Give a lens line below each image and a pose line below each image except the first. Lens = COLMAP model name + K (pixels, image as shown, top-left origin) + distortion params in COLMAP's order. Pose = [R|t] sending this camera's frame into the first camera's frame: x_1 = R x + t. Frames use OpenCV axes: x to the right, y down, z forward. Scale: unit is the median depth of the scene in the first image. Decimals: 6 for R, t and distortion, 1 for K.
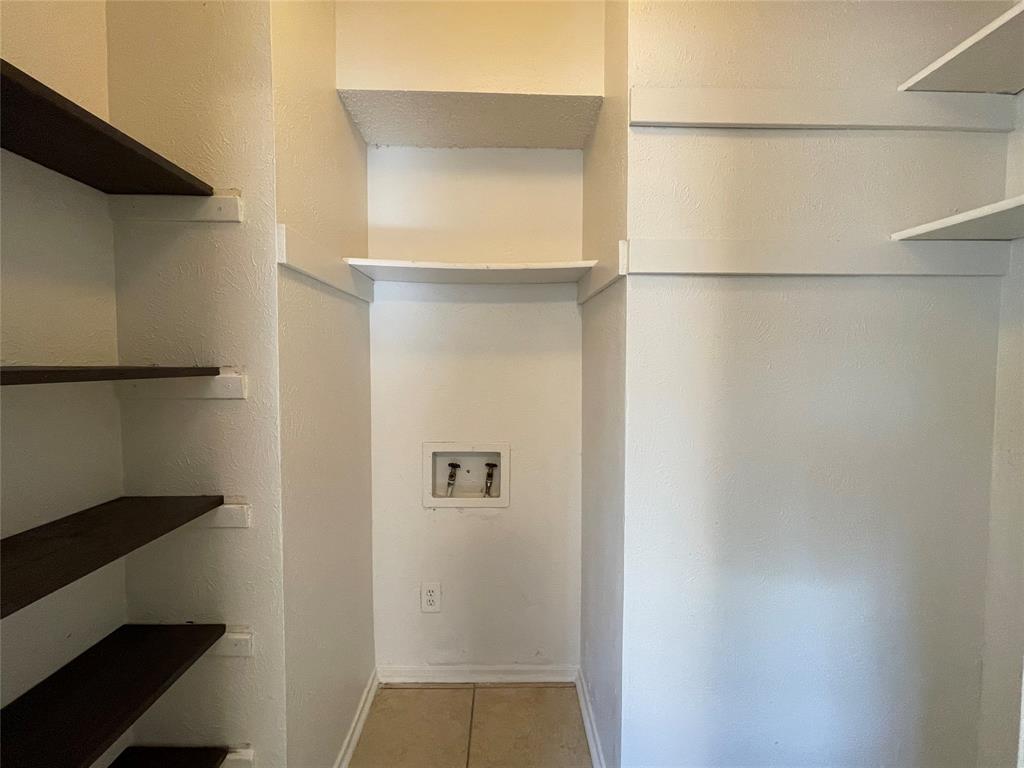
lens RADIAL K [[438.2, 0, 512.0], [0, 438.2, 384.0], [0, 0, 1]] dist [0.000311, 0.000235]
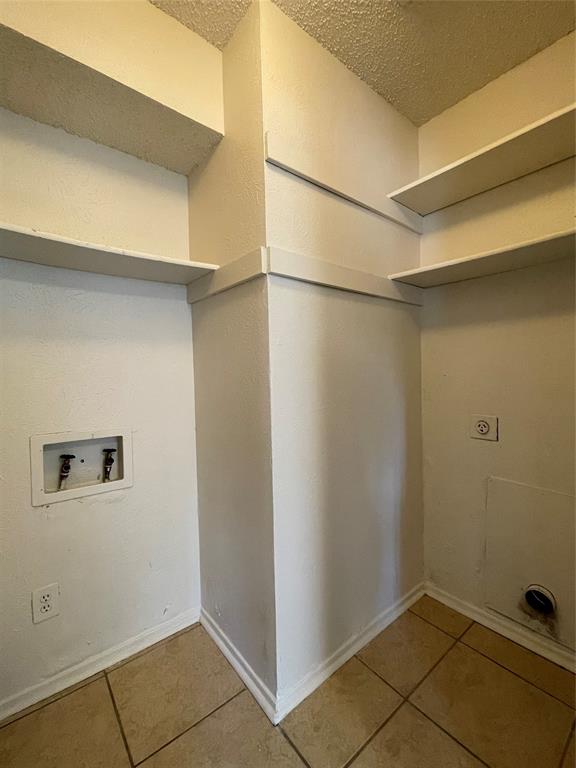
lens RADIAL K [[328.6, 0, 285.6], [0, 328.6, 381.9], [0, 0, 1]] dist [0.000311, 0.000235]
pose [[0.795060, -0.035072, 0.605515, -0.191532], [0.049608, 0.998742, -0.007289, 0.052641], [-0.604498, 0.035833, 0.795800, 0.130153]]
